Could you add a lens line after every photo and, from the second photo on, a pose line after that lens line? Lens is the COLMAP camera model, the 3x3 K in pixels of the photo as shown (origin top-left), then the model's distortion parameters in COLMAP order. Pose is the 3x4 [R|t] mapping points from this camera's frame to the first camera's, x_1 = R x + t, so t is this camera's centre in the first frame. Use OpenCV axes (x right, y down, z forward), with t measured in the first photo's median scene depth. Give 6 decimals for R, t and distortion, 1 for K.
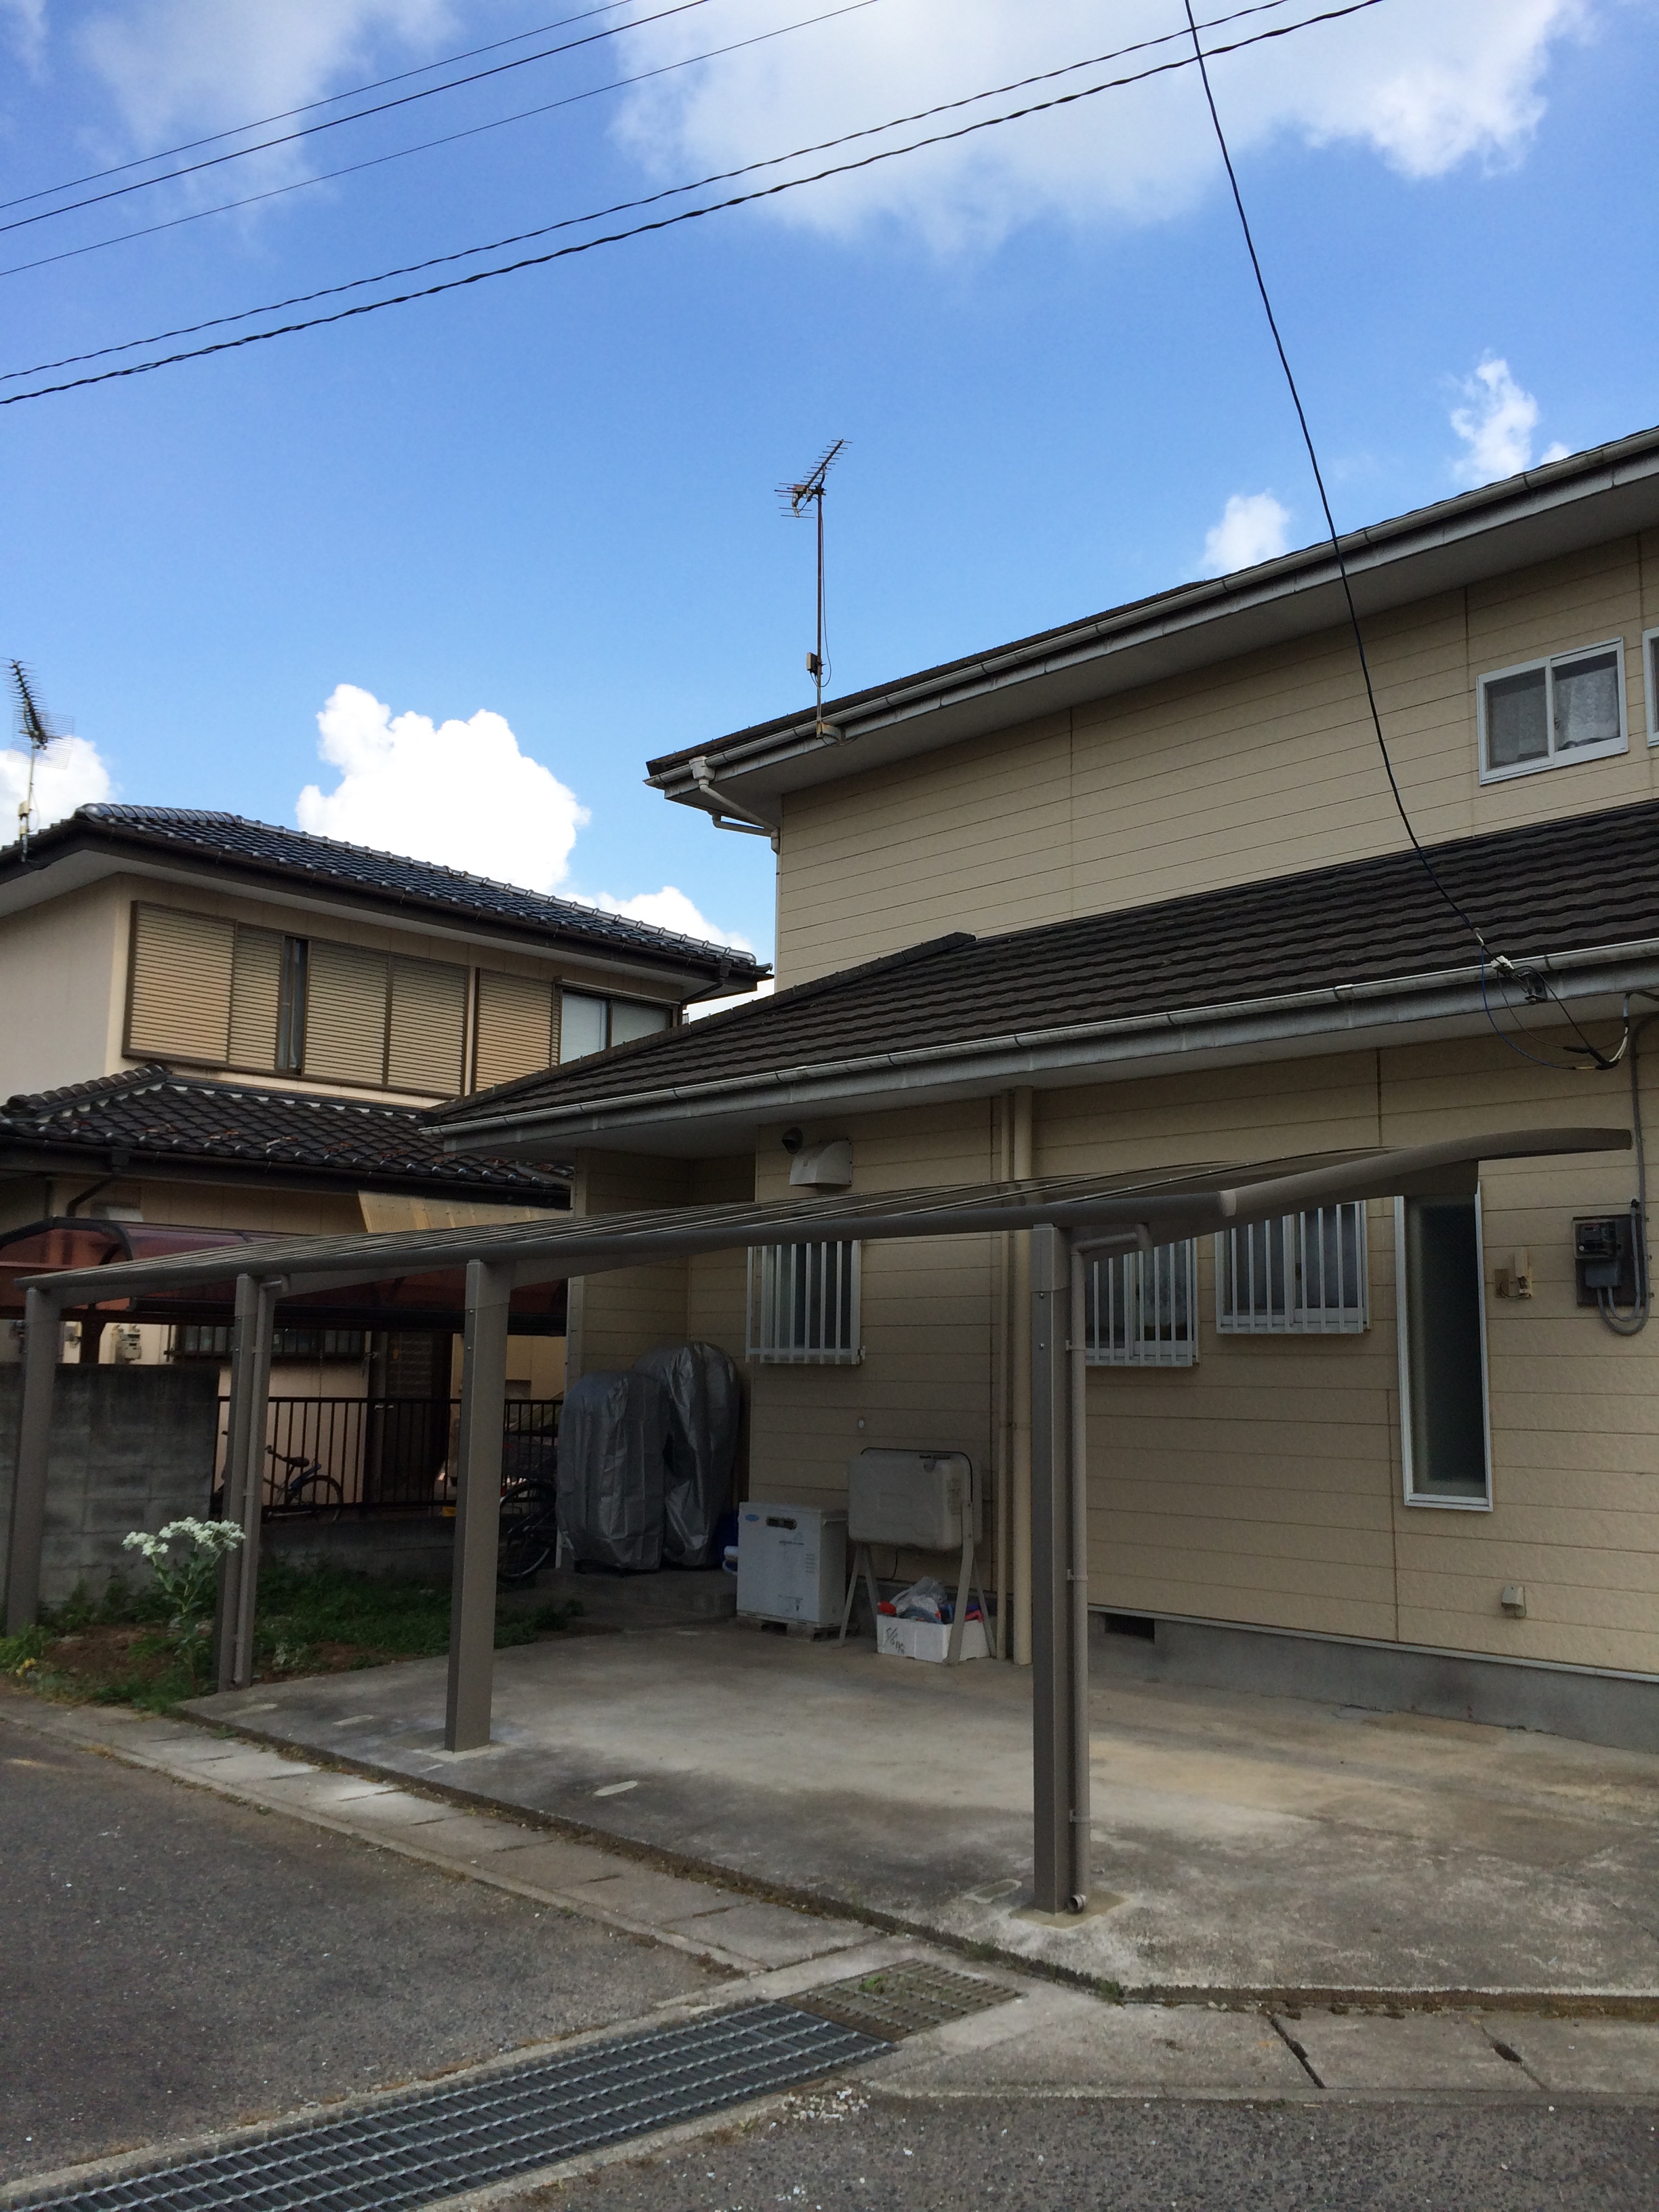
lens RADIAL K [[1919.2, 0, 835.8], [0, 1919.2, 1116.4], [0, 0, 1]] dist [0.071404, -0.099194]
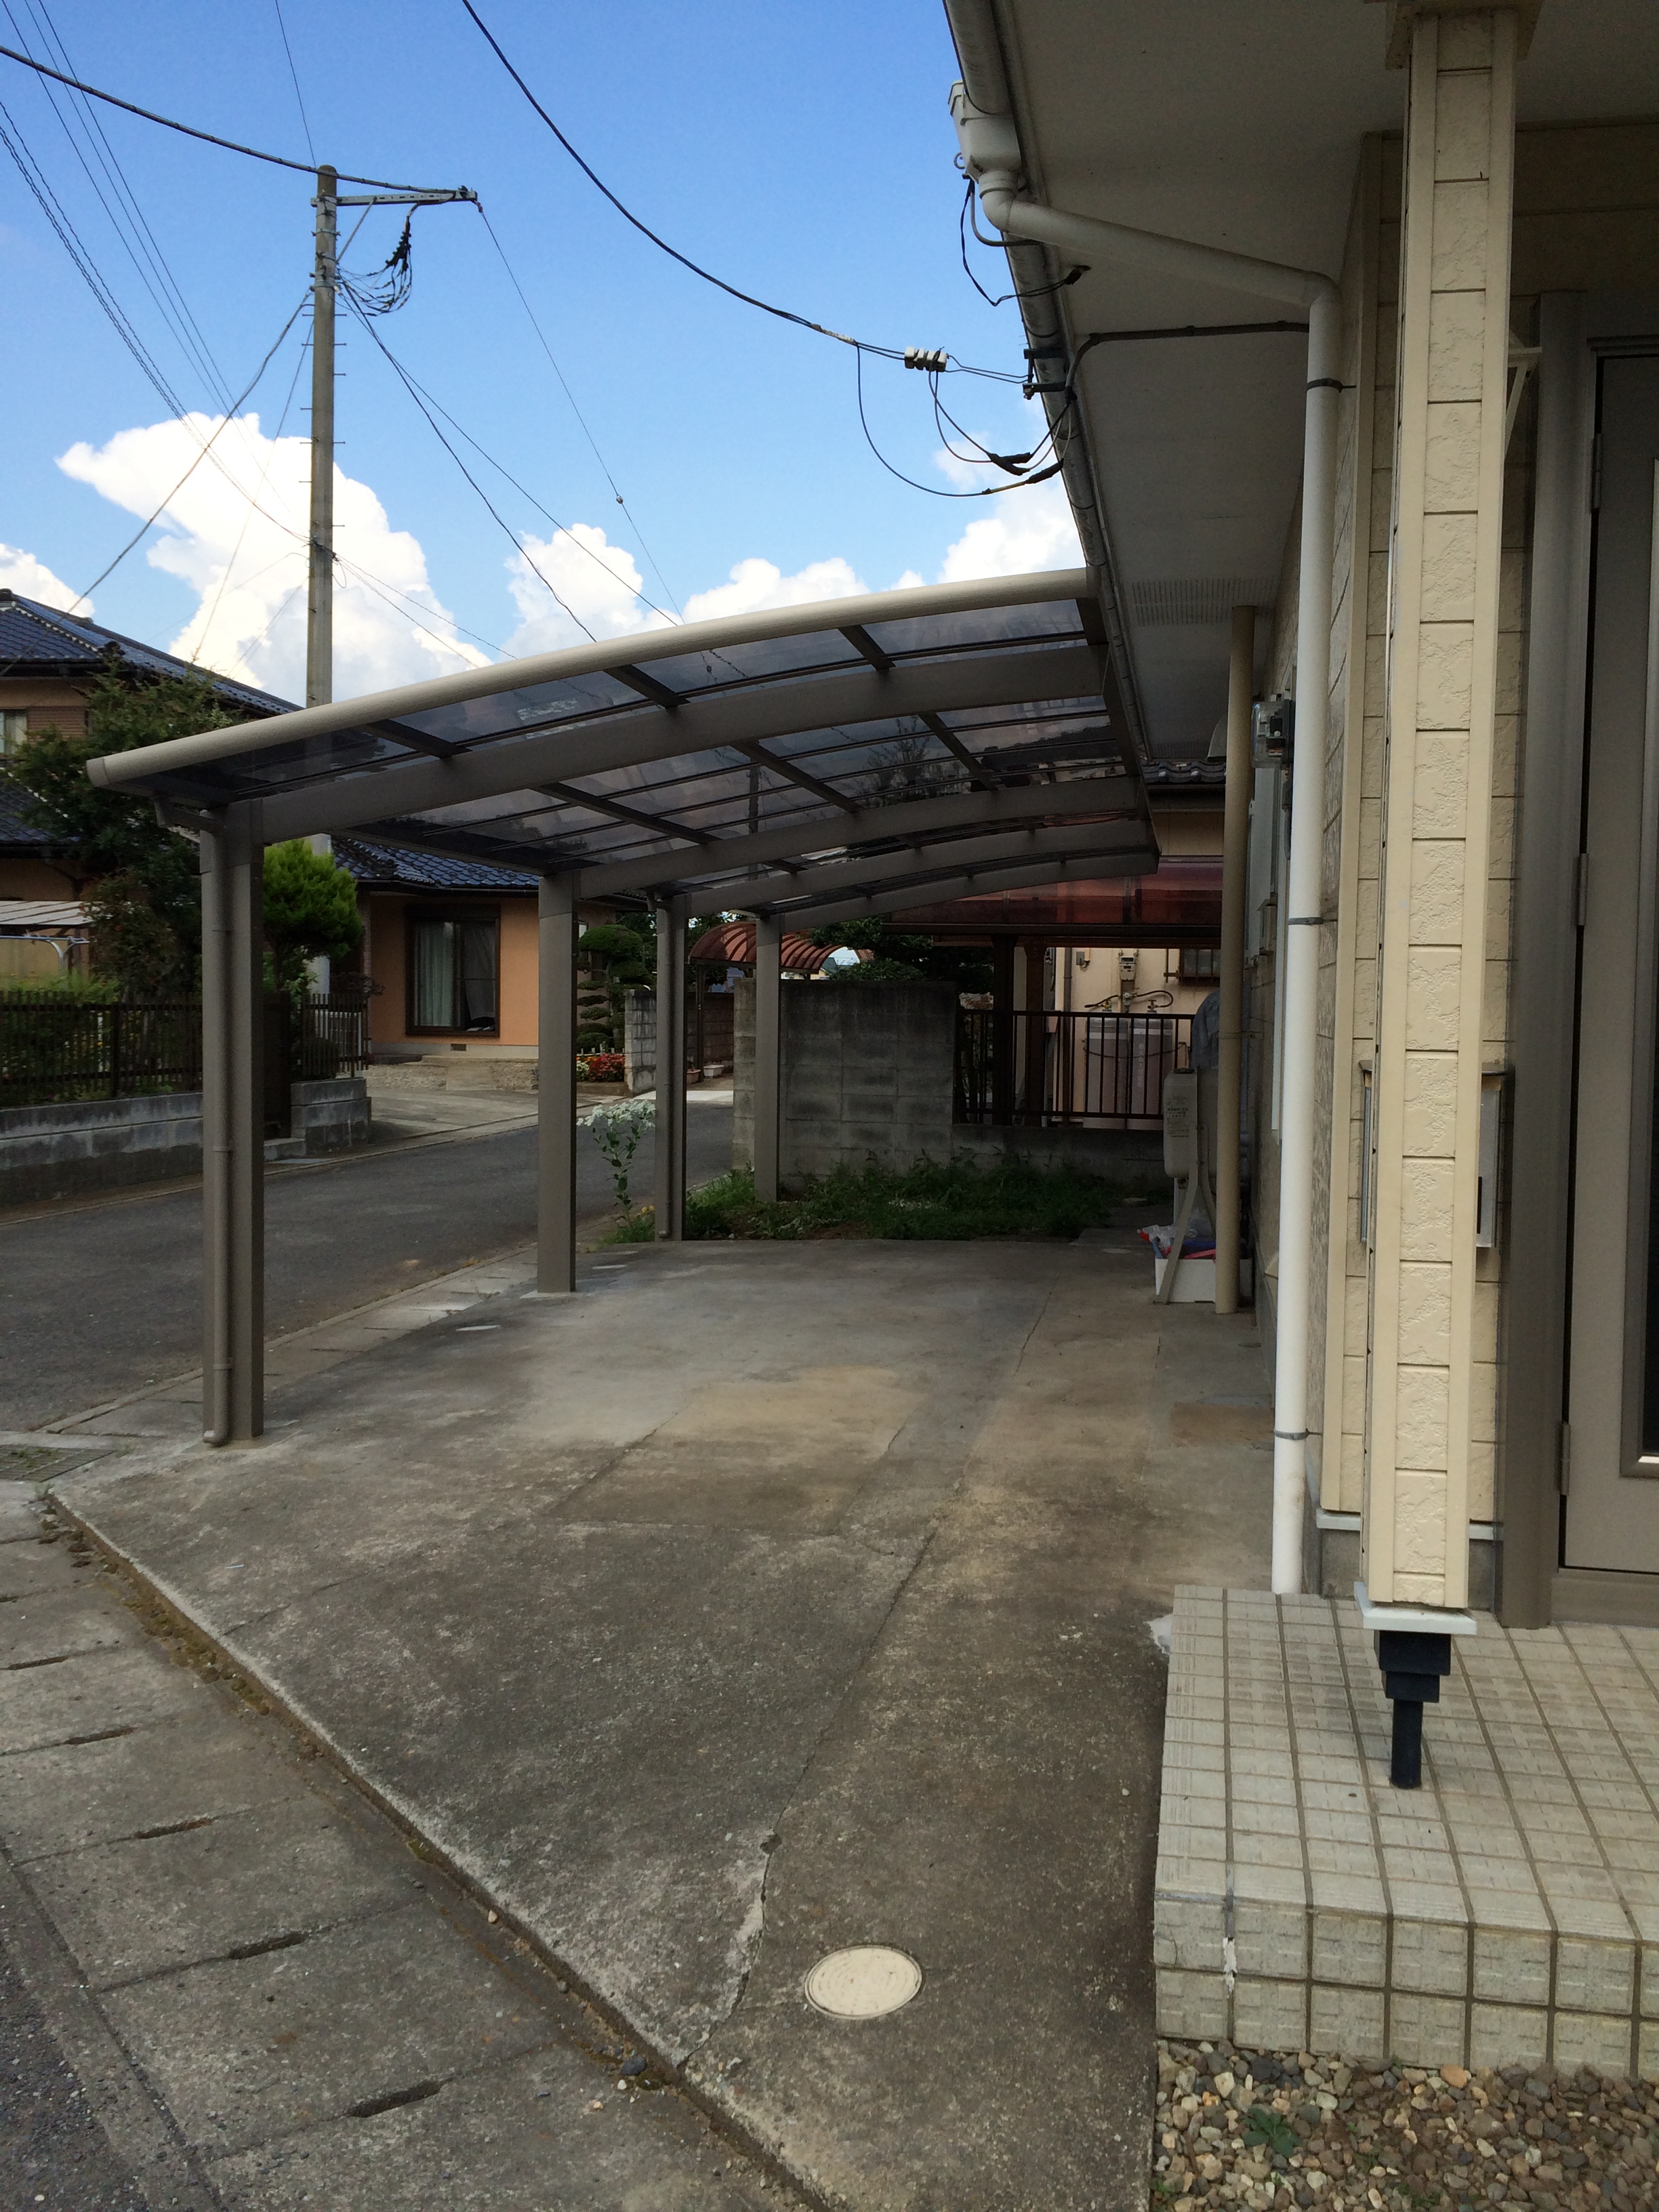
lens RADIAL K [[1919.2, 0, 839.2], [0, 1919.2, 1110.2], [0, 0, 1]] dist [0.071404, -0.099194]
pose [[0.581477, 0.043373, -0.812406, 0.604044], [0.103533, 0.986514, 0.126772, 0.062642], [0.806948, -0.157826, 0.569145, 0.351051]]
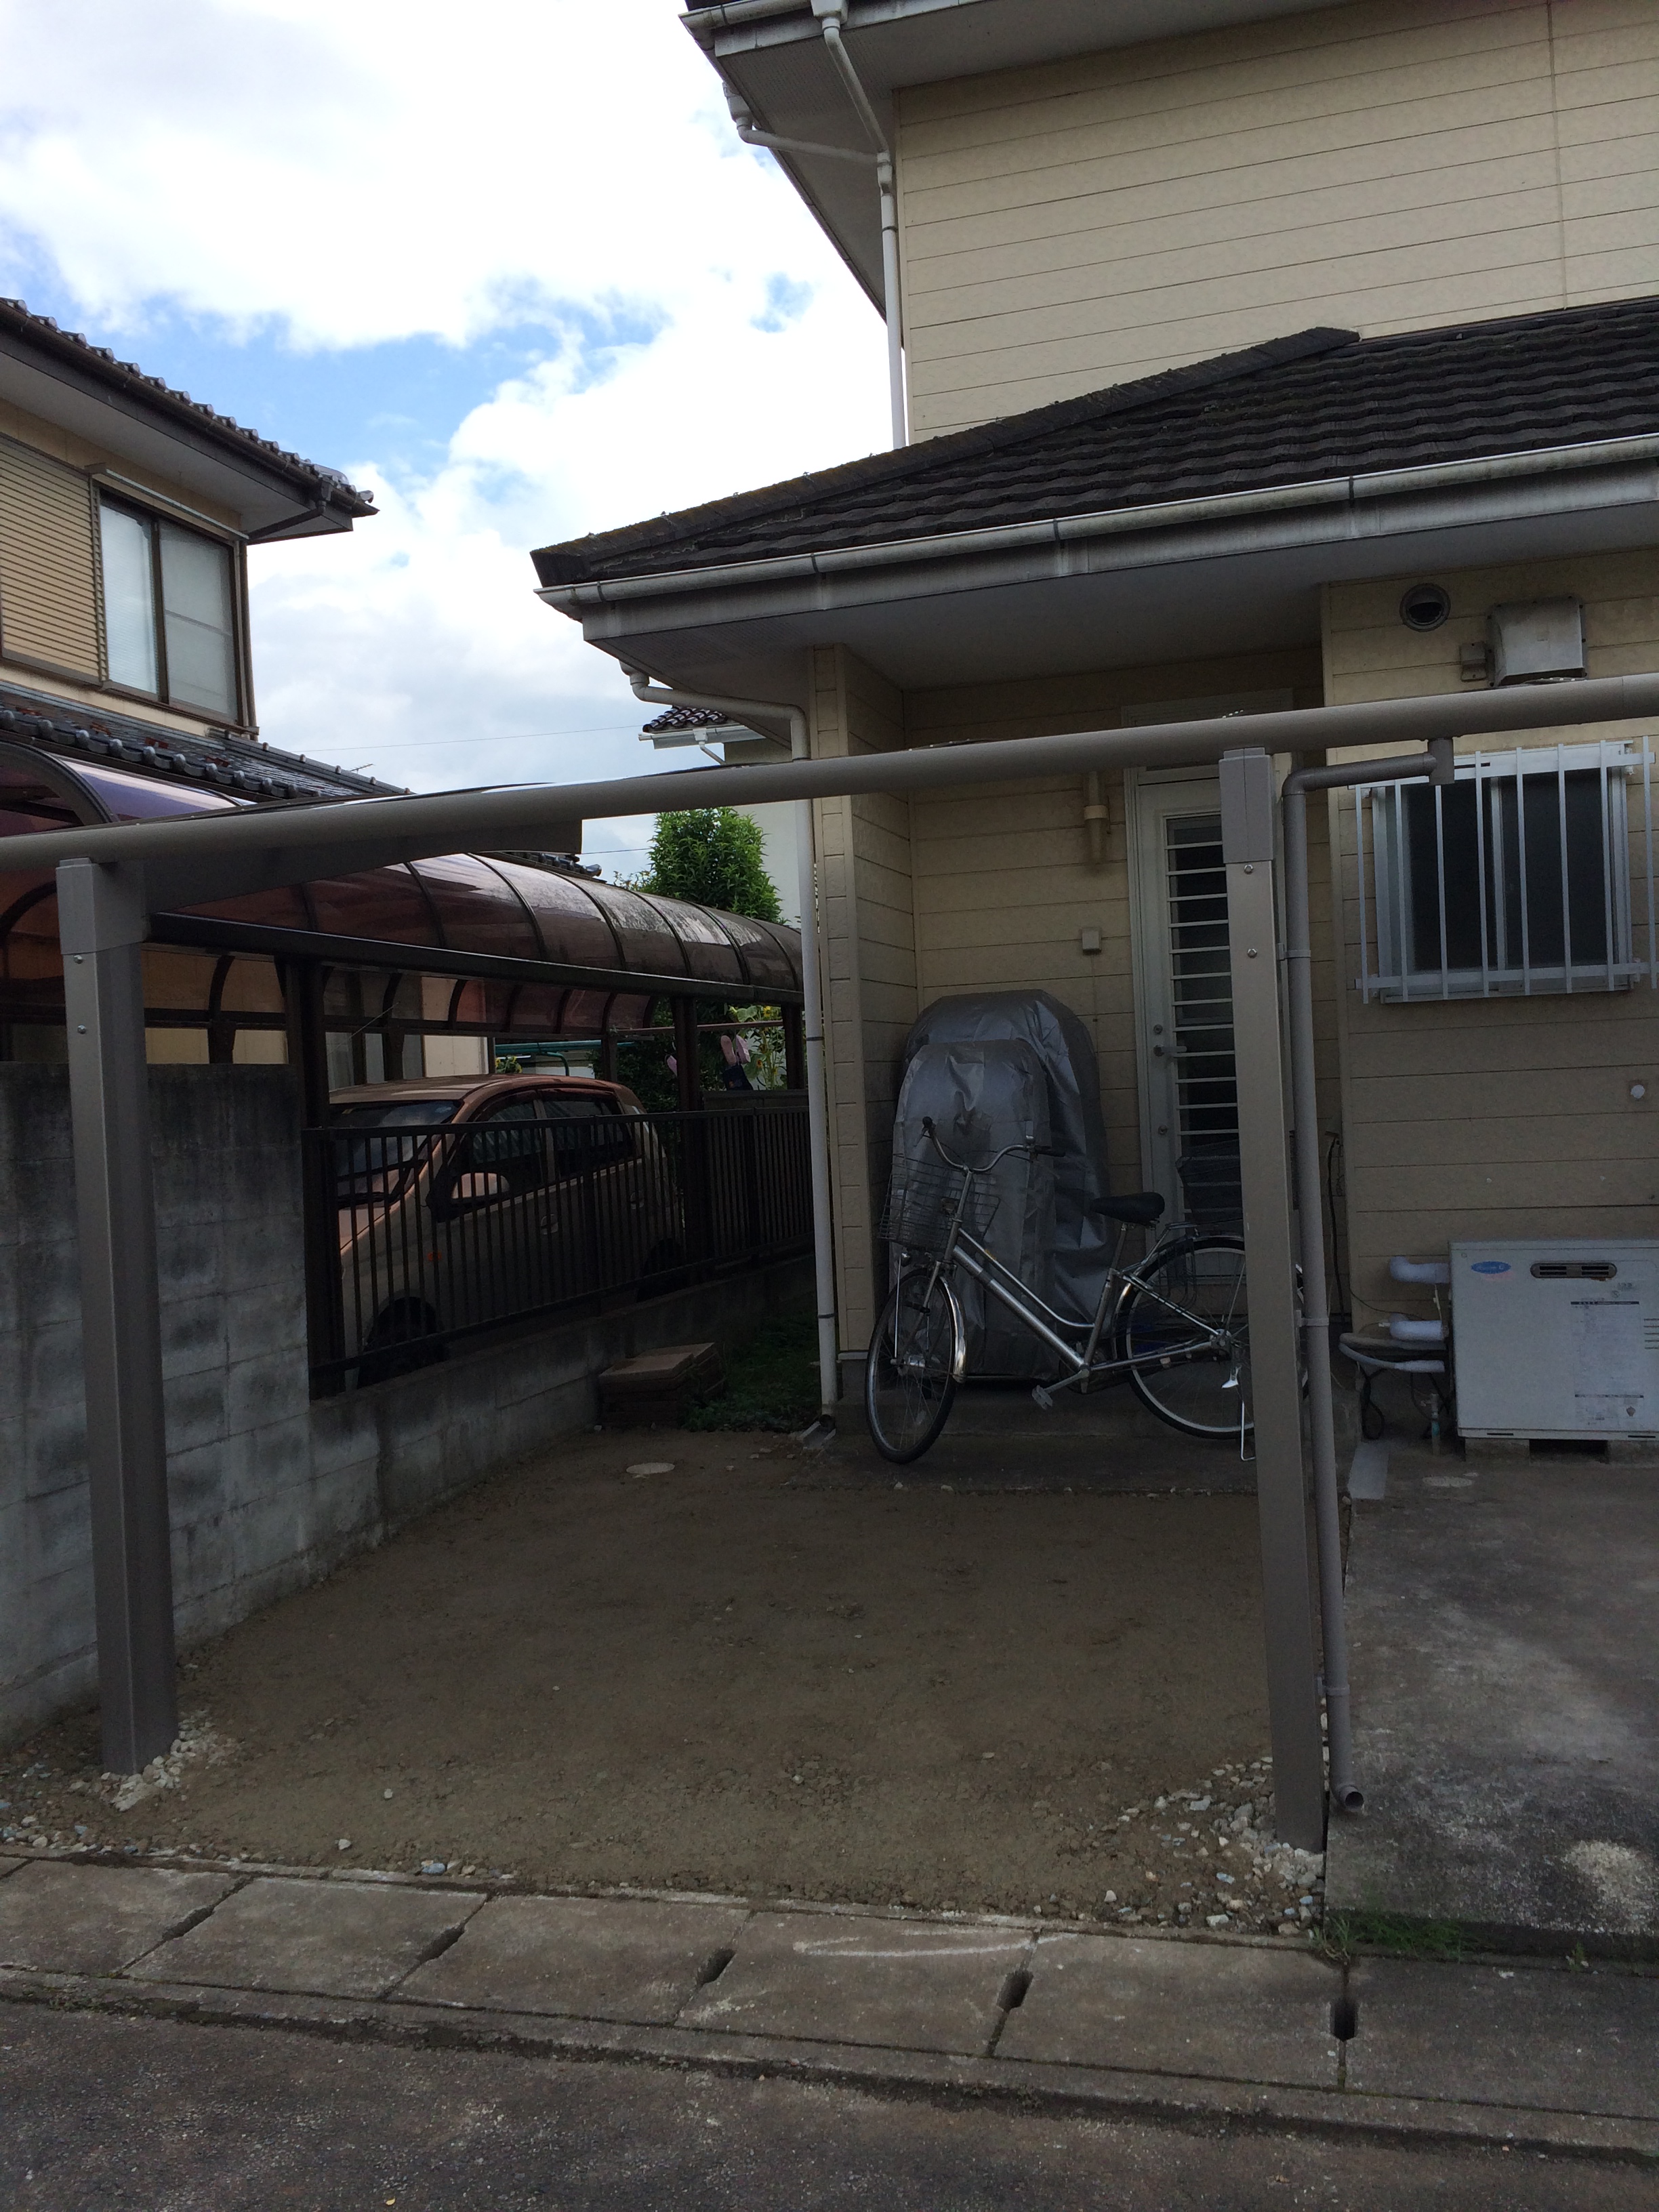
lens RADIAL K [[1919.2, 0, 821.9], [0, 1919.2, 1098.3], [0, 0, 1]] dist [0.071404, -0.099194]
pose [[0.868277, -0.059334, 0.492519, -0.490389], [-0.006248, 0.991435, 0.130453, 0.087159], [-0.496041, -0.116347, 0.860469, 0.617648]]
